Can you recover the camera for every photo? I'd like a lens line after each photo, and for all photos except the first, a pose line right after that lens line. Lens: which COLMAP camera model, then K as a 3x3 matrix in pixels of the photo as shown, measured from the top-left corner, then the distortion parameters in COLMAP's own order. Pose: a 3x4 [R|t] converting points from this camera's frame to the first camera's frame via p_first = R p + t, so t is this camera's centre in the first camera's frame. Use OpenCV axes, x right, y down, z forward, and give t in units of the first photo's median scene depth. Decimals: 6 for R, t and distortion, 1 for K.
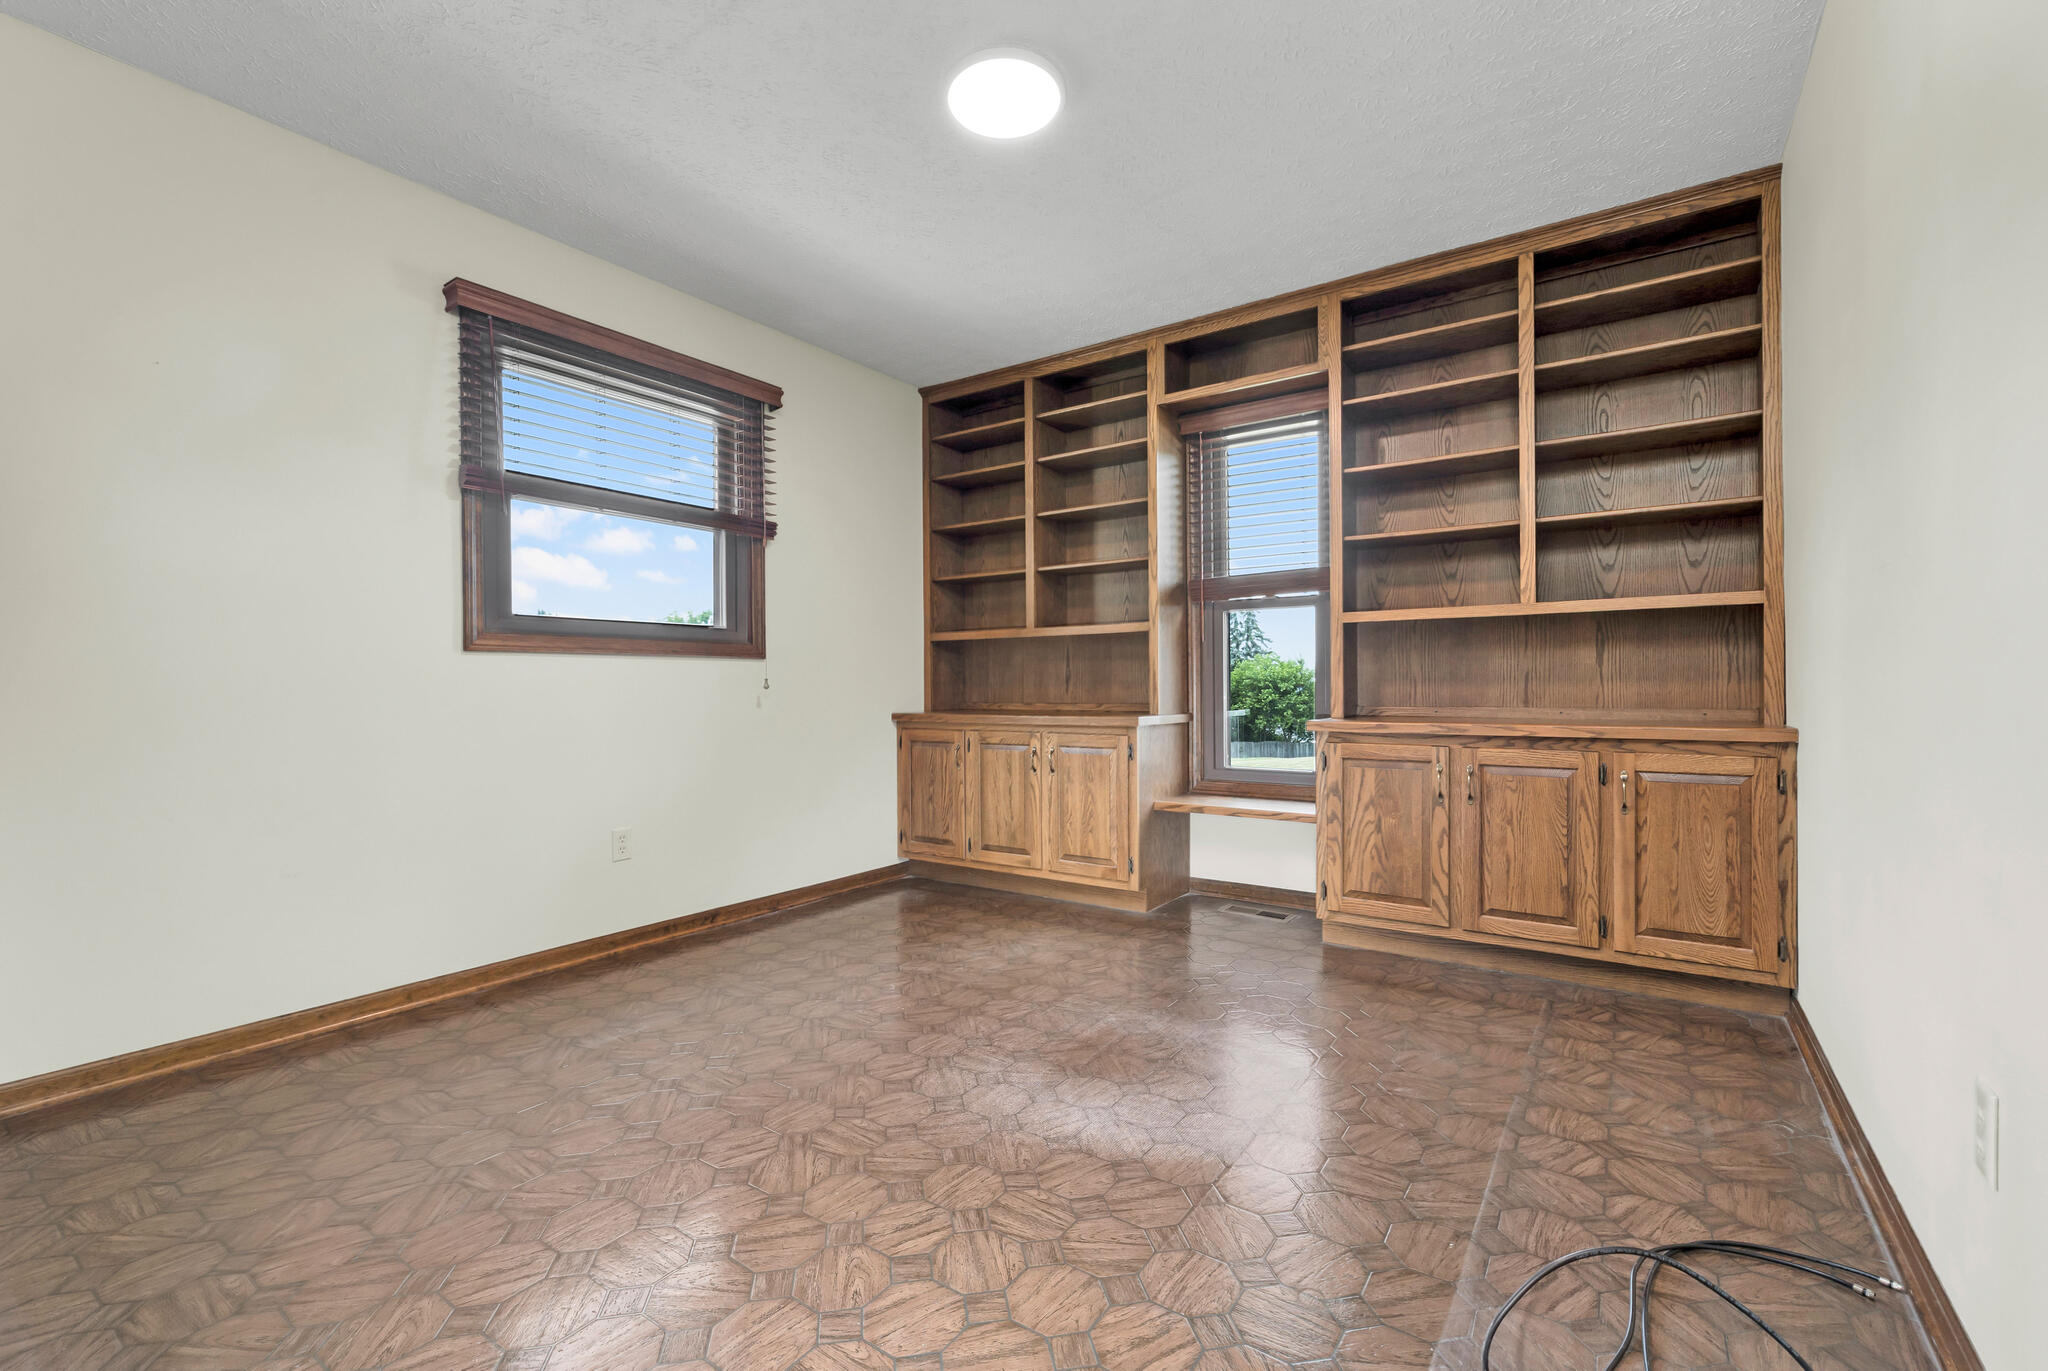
lens RADIAL K [[882.8, 0, 1024.0], [0, 882.8, 685.5], [0, 0, 1]] dist [-0.001959, -0.000095]
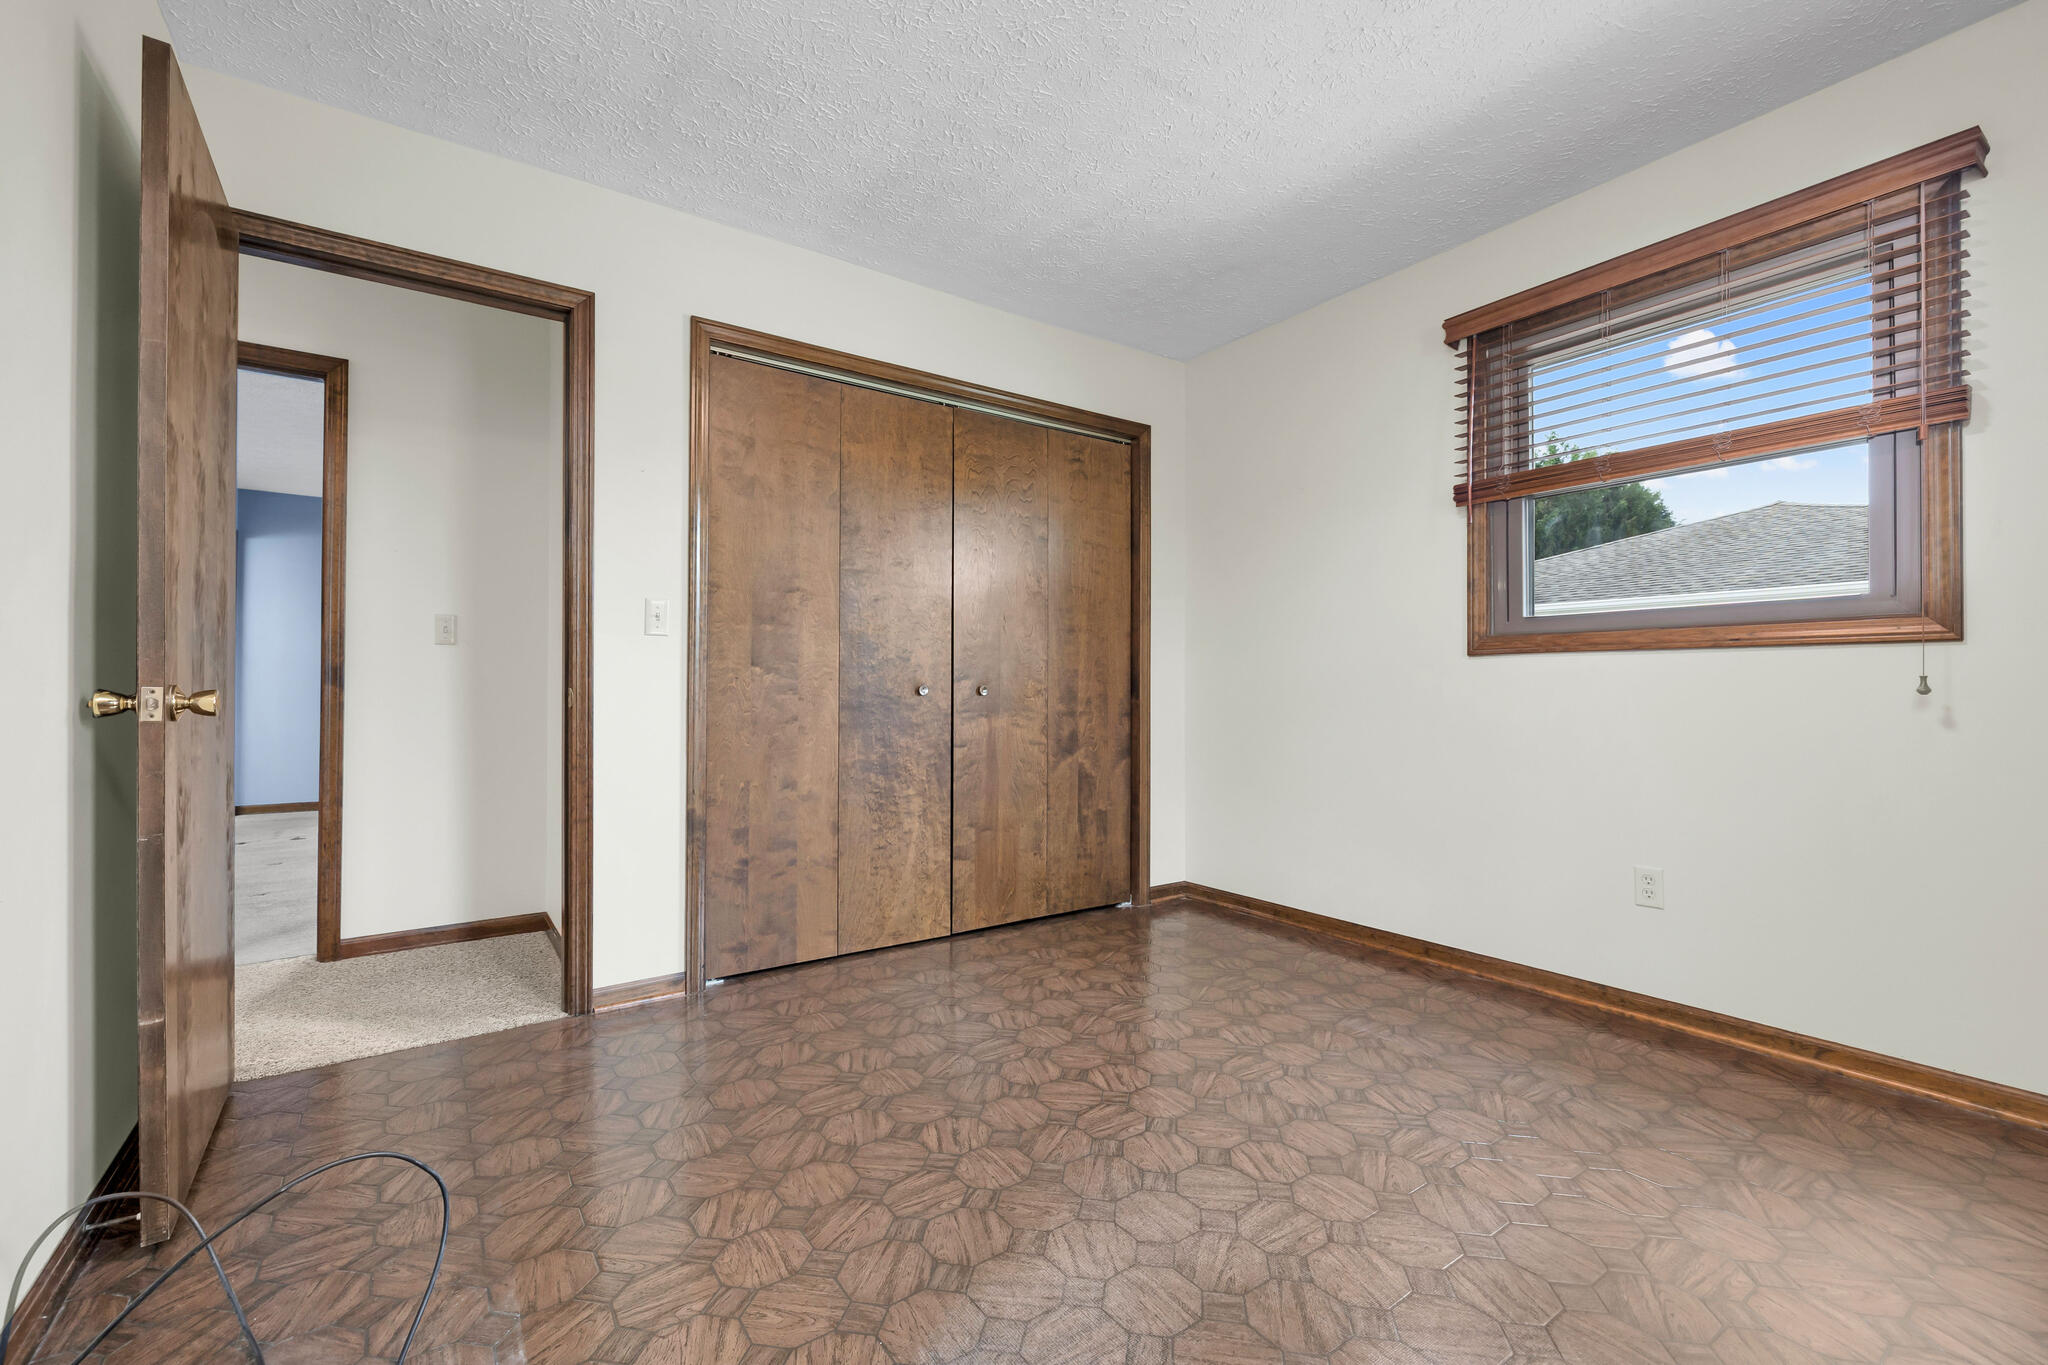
lens RADIAL K [[863.2, 0, 1028.4], [0, 863.2, 683.5], [0, 0, 1]] dist [-0.000628, 0.000032]
pose [[-0.346964, -0.001865, -0.937876, 0.683277], [0.003101, 0.999990, -0.003136, -0.005015], [0.937873, -0.003997, -0.346955, 1.080775]]
